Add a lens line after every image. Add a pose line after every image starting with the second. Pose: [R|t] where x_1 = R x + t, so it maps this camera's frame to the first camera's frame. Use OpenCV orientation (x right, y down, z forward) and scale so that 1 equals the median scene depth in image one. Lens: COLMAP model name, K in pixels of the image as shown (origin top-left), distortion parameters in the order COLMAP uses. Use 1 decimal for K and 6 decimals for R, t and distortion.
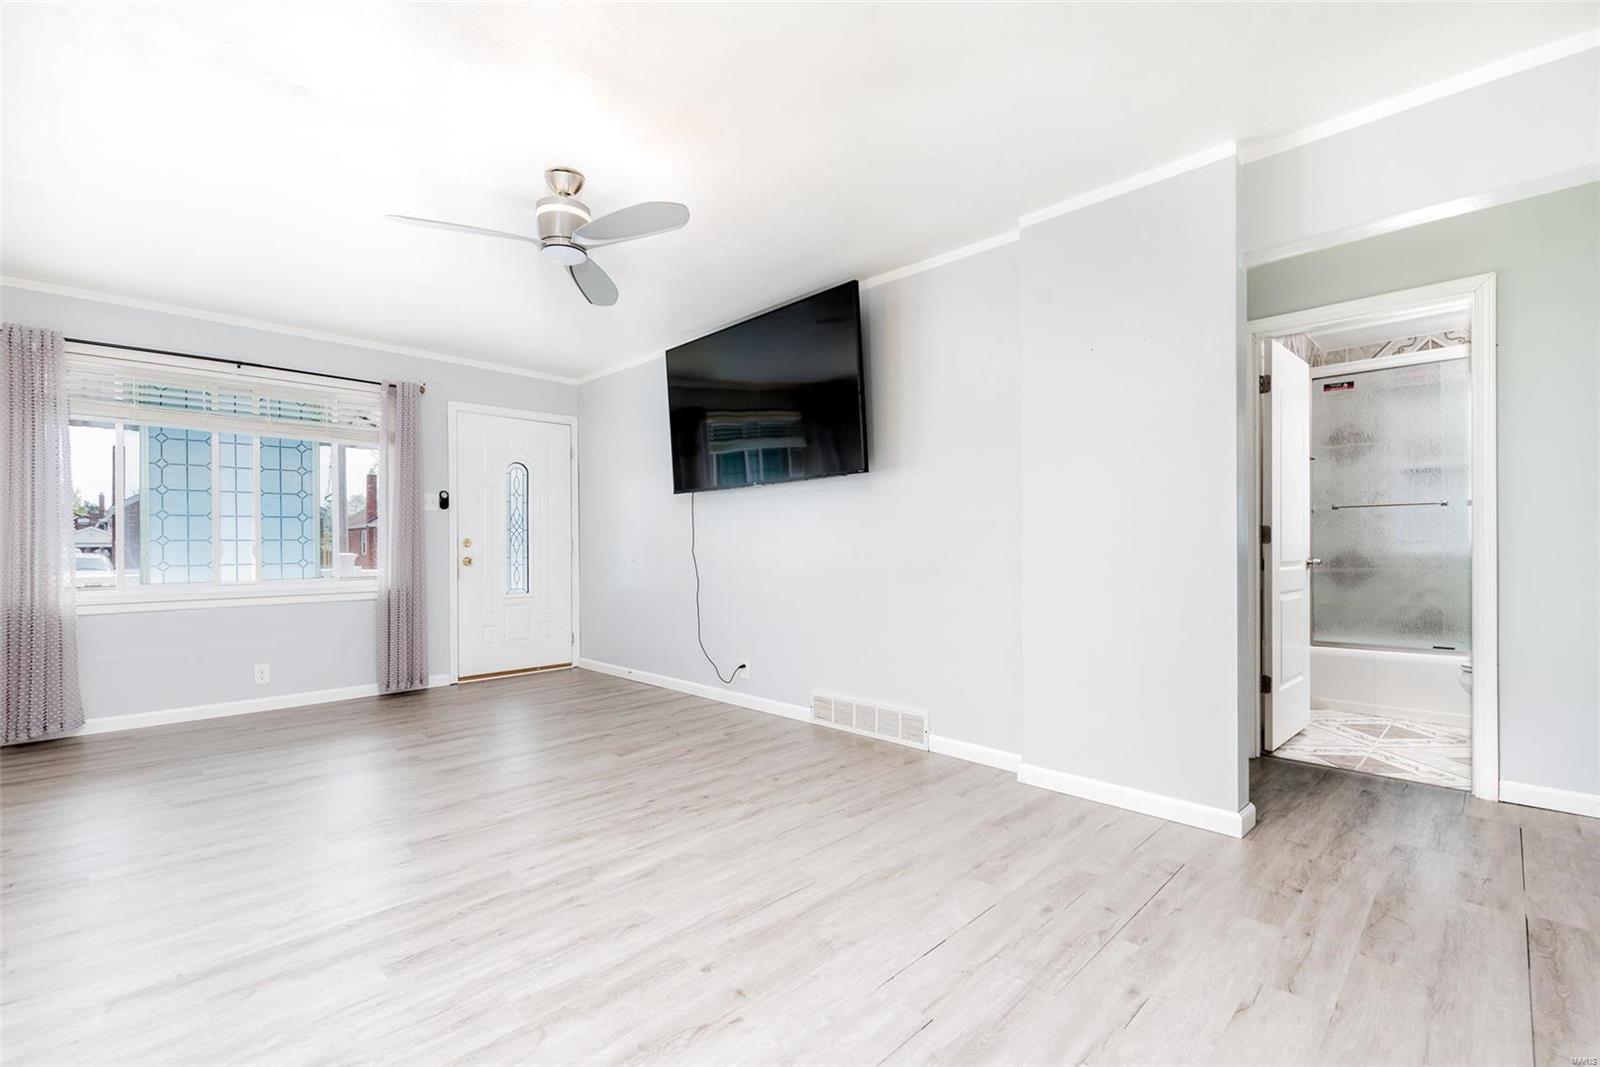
lens RADIAL K [[696.9, 0, 799.3], [0, 696.9, 545.1], [0, 0, 1]] dist [0.003312, -0.000810]
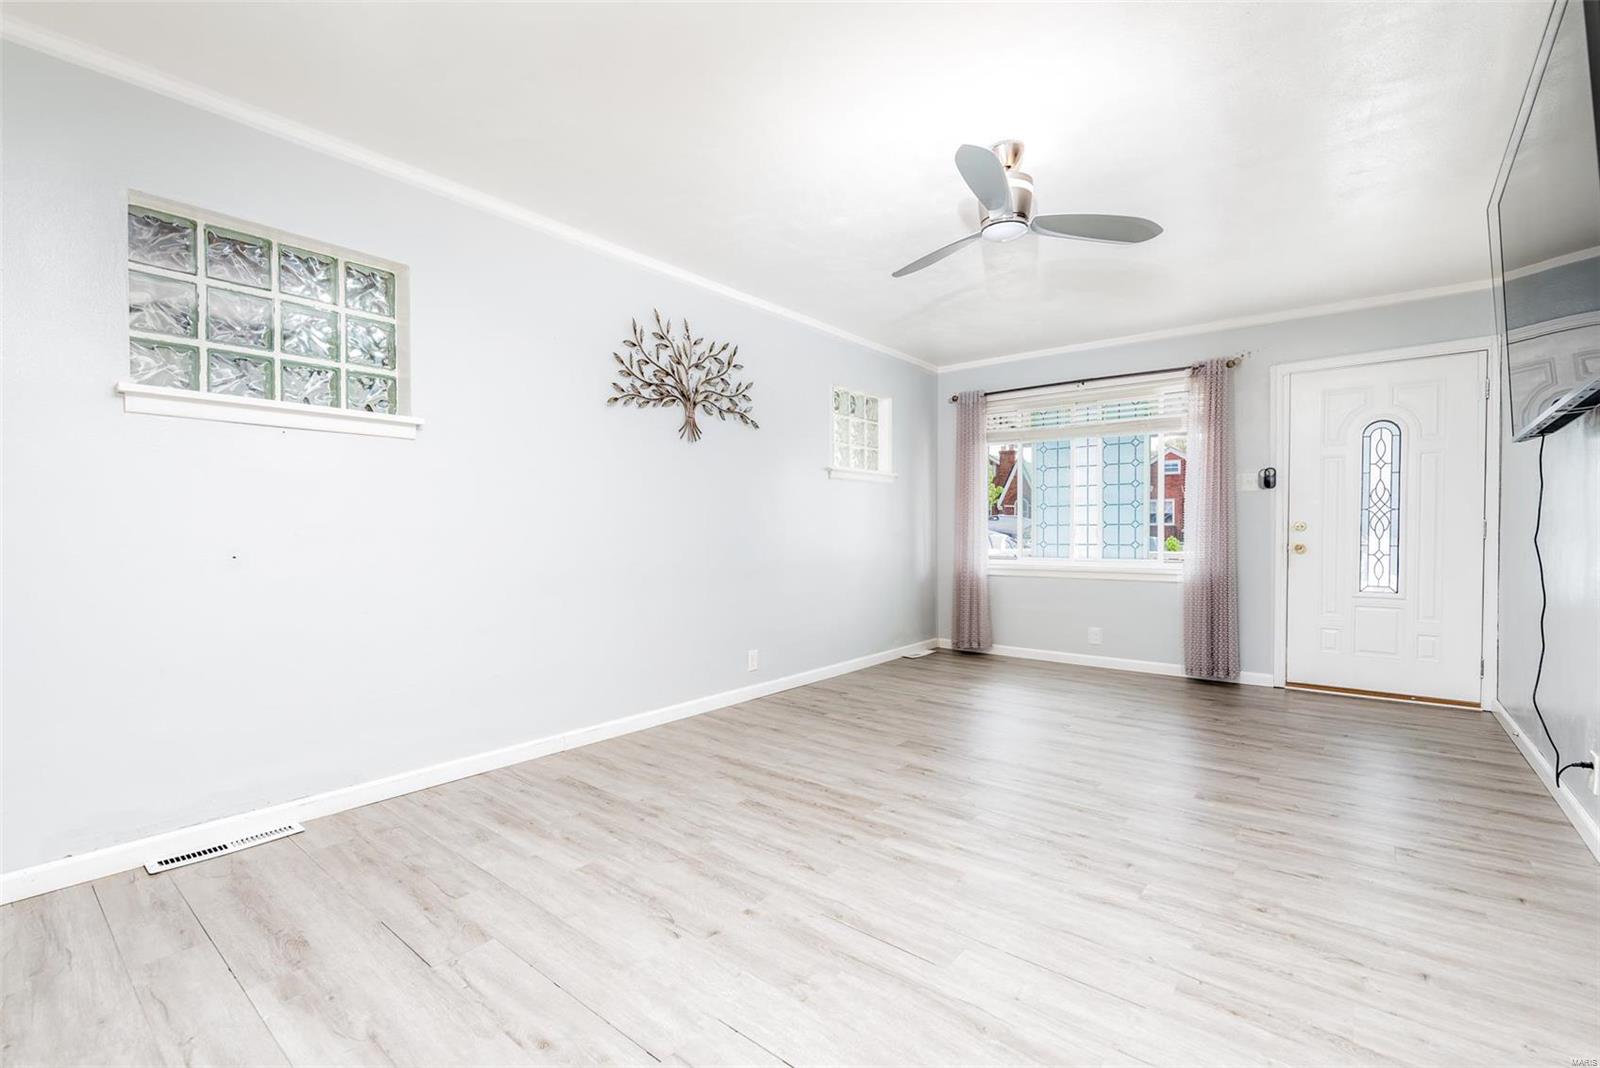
lens RADIAL K [[696.9, 0, 800.0], [0, 696.9, 527.8], [0, 0, 1]] dist [0.003312, -0.000810]
pose [[0.108520, 0.001161, -0.994094, 0.370747], [-0.001986, 0.999998, 0.000951, -0.001286], [0.994092, 0.001871, 0.108522, 0.364840]]
